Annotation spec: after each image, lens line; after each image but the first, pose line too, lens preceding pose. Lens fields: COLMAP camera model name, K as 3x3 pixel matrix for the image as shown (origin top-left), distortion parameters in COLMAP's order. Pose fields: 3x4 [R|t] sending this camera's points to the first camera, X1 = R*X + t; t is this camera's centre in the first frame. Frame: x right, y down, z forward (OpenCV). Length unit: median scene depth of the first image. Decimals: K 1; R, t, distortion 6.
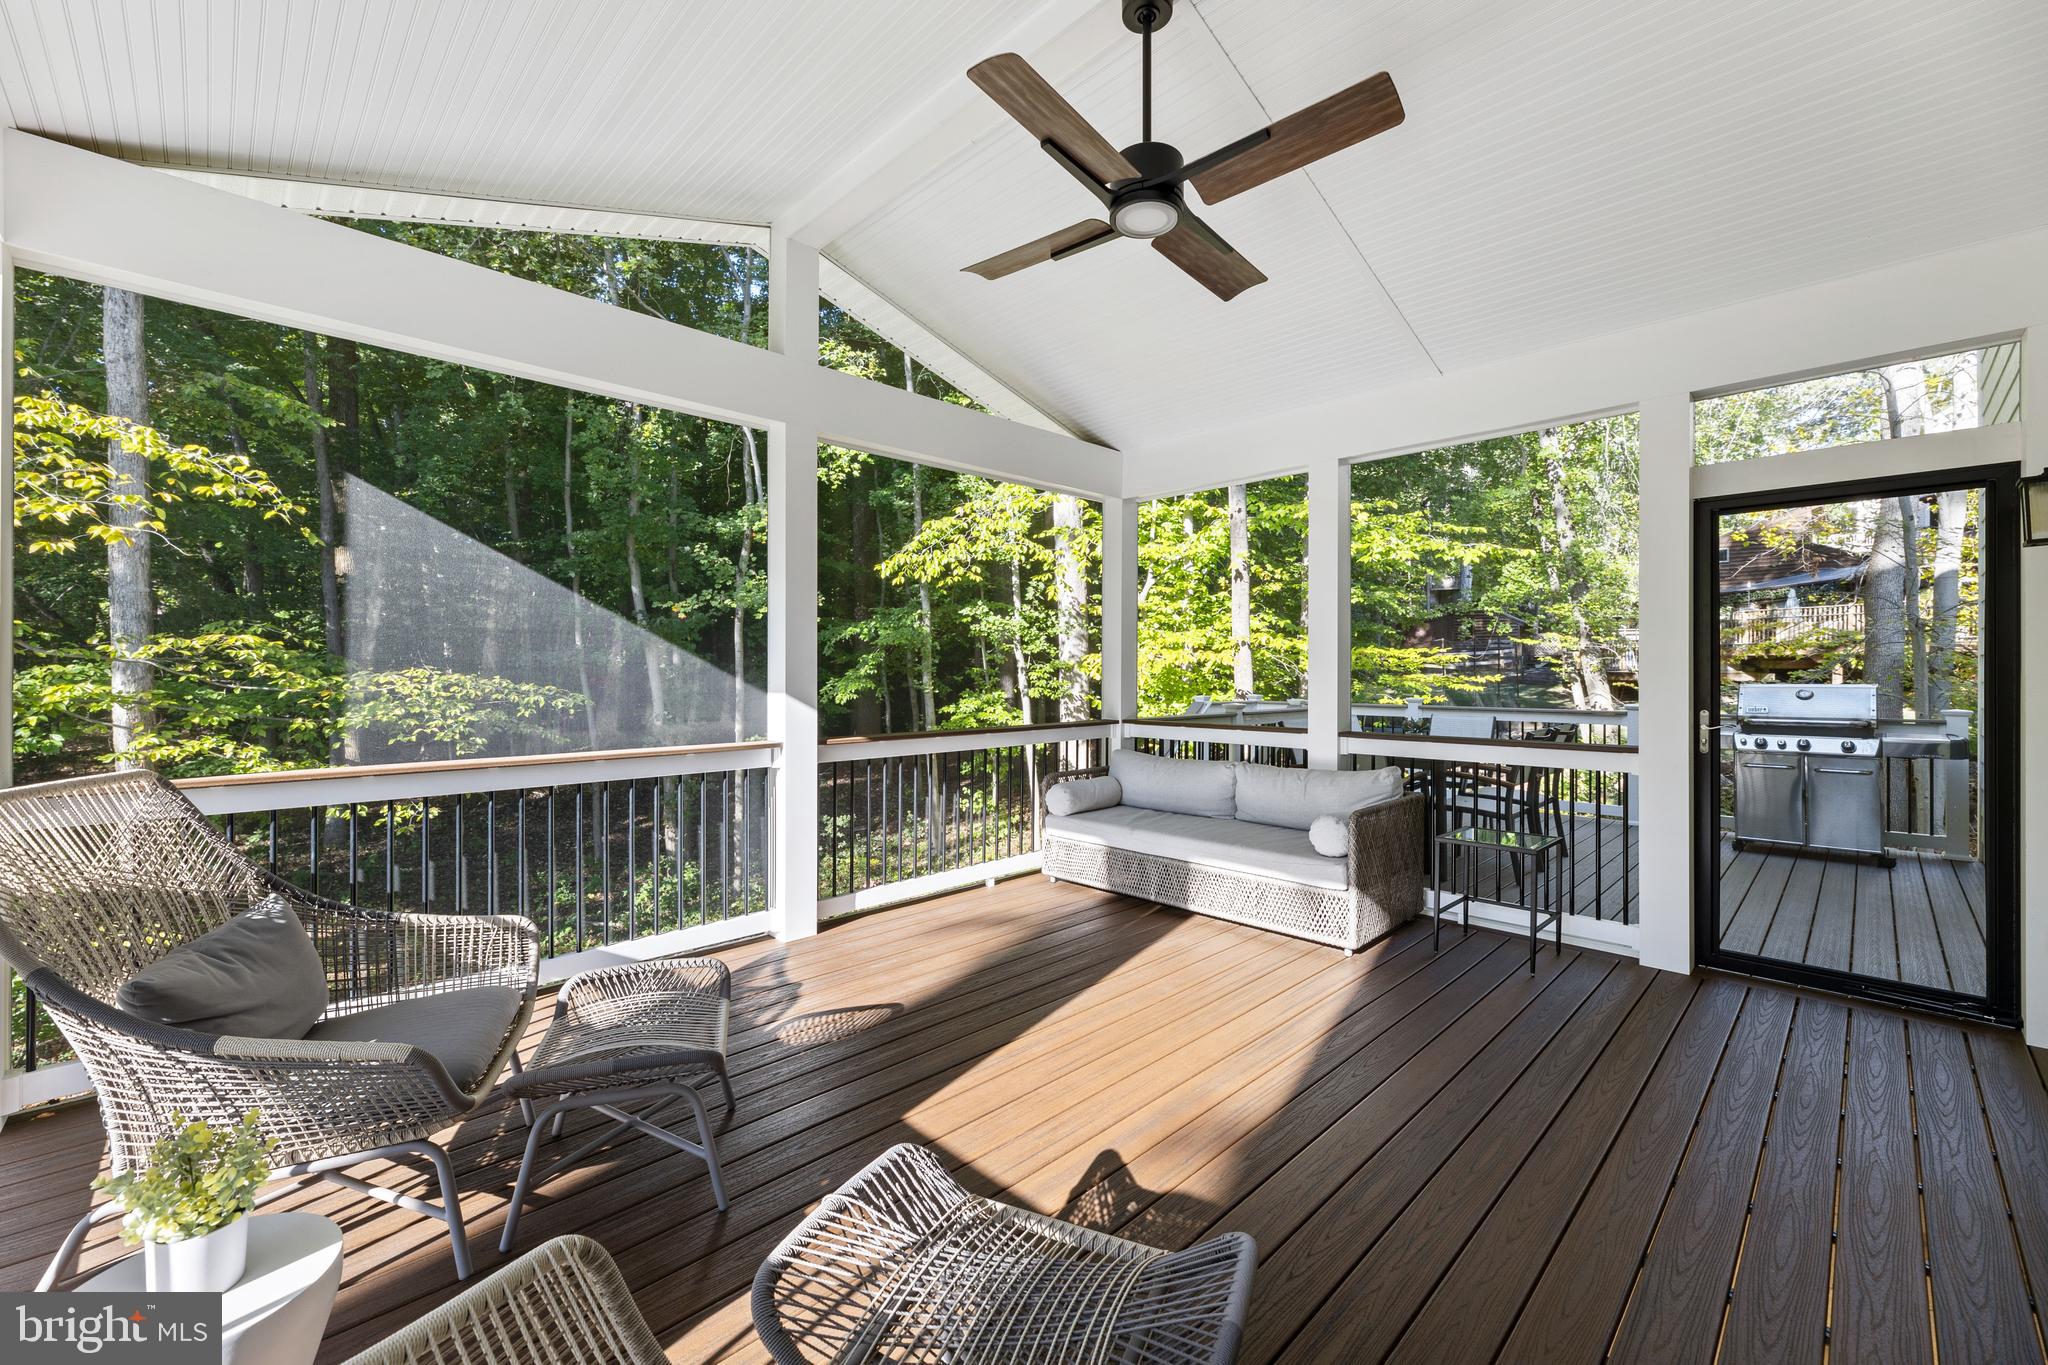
lens RADIAL K [[819.0, 0, 1024.0], [0, 819.0, 682.5], [0, 0, 1]] dist [-0.001924, -0.000156]
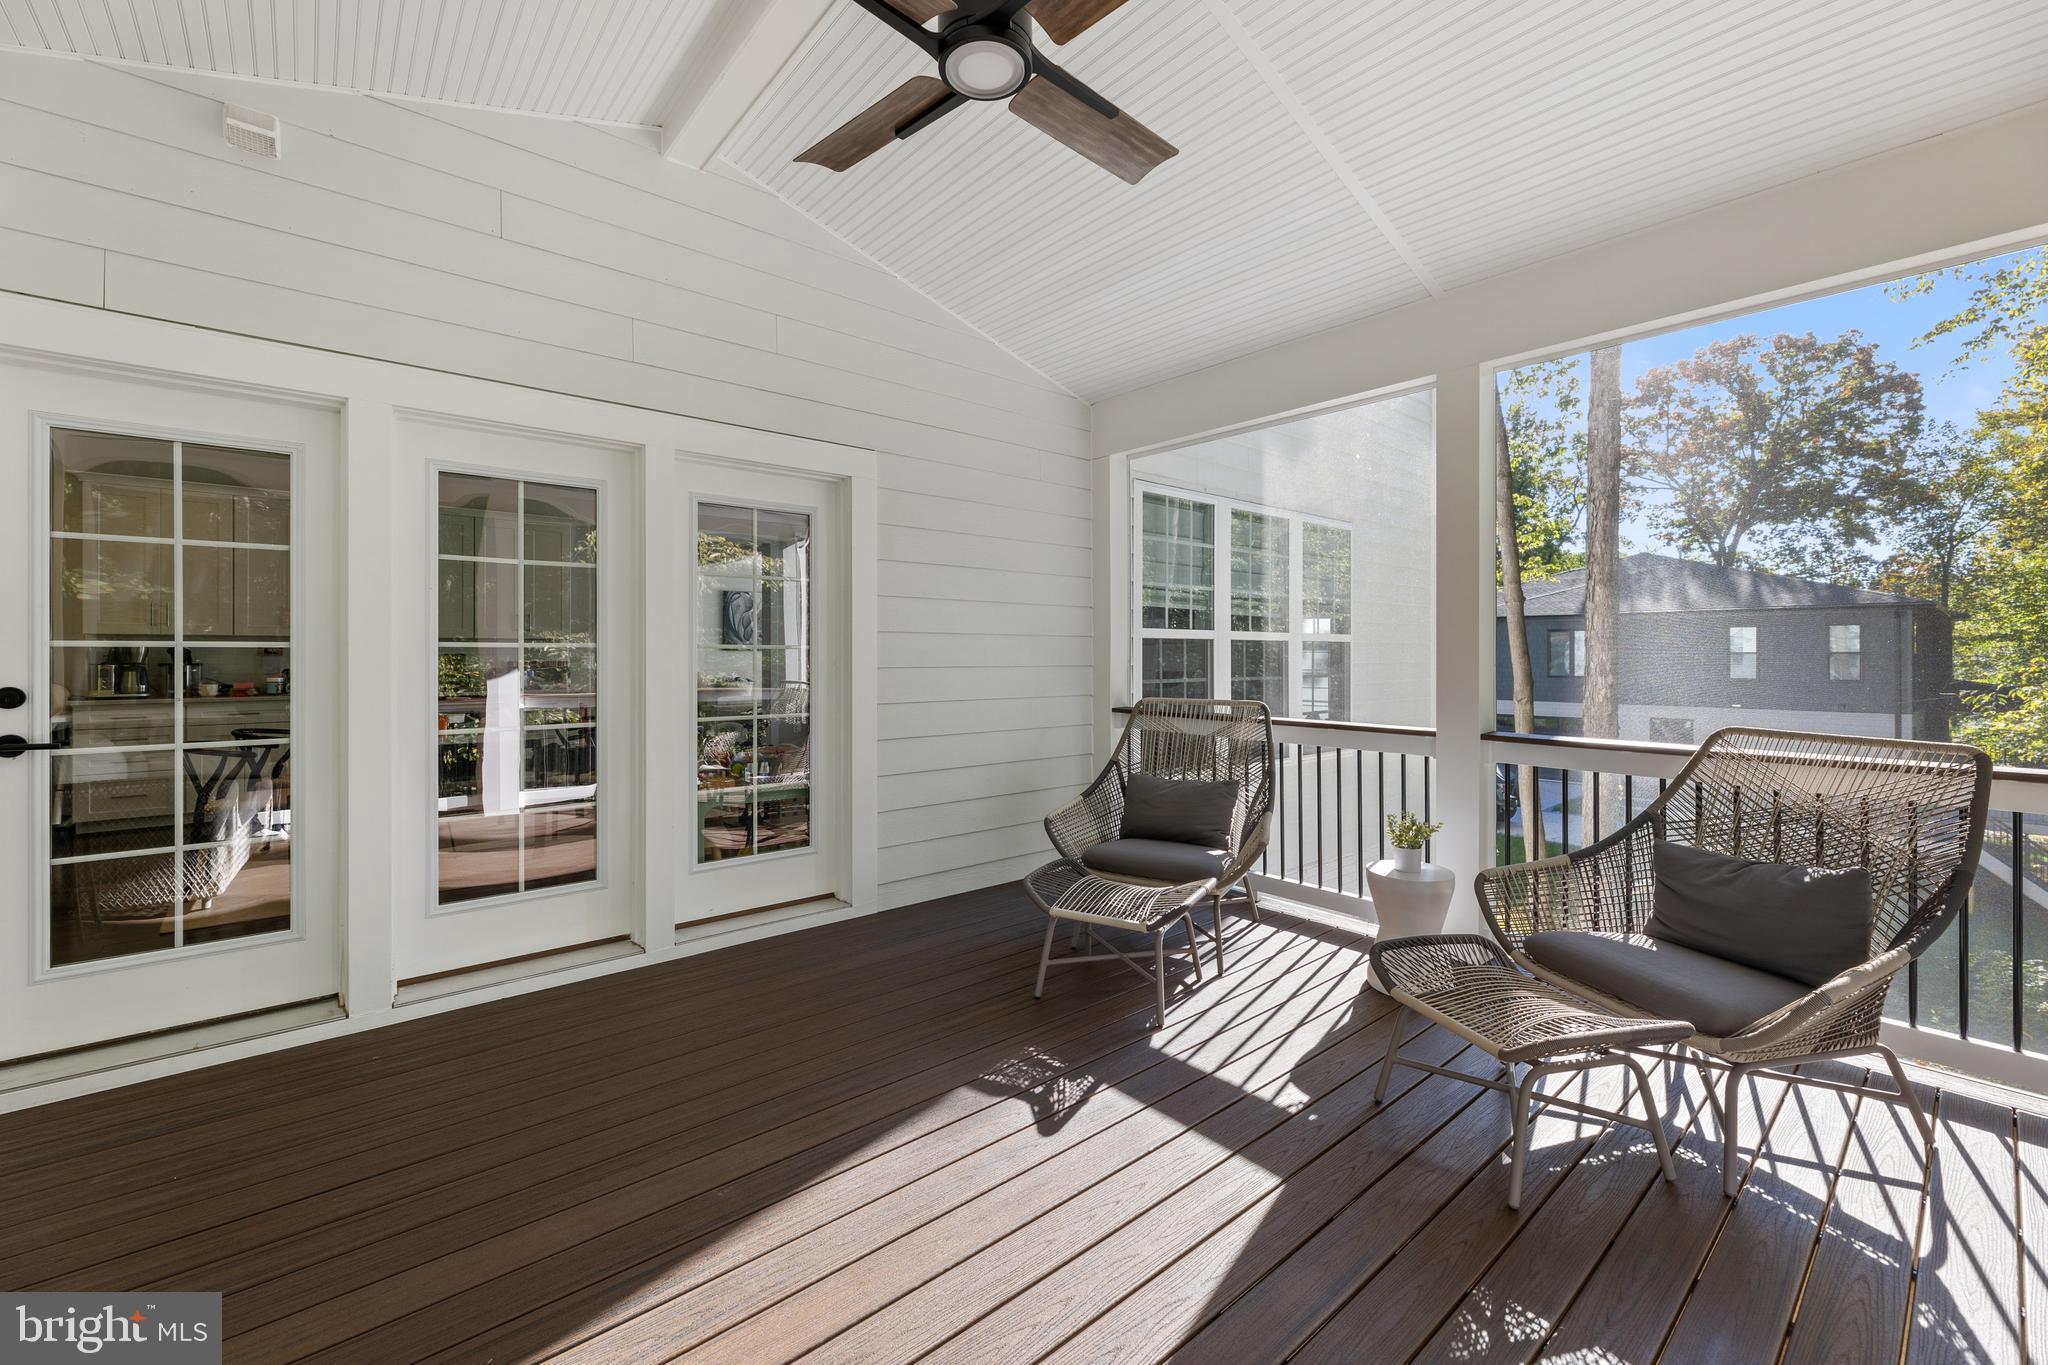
lens RADIAL K [[846.6, 0, 1025.0], [0, 846.6, 645.3], [0, 0, 1]] dist [0.002614, 0.000182]
pose [[-0.997637, -0.003832, 0.068599, 0.039909], [-0.003745, 0.999992, 0.001399, -0.018014], [-0.068604, 0.001139, -0.997643, 1.327631]]
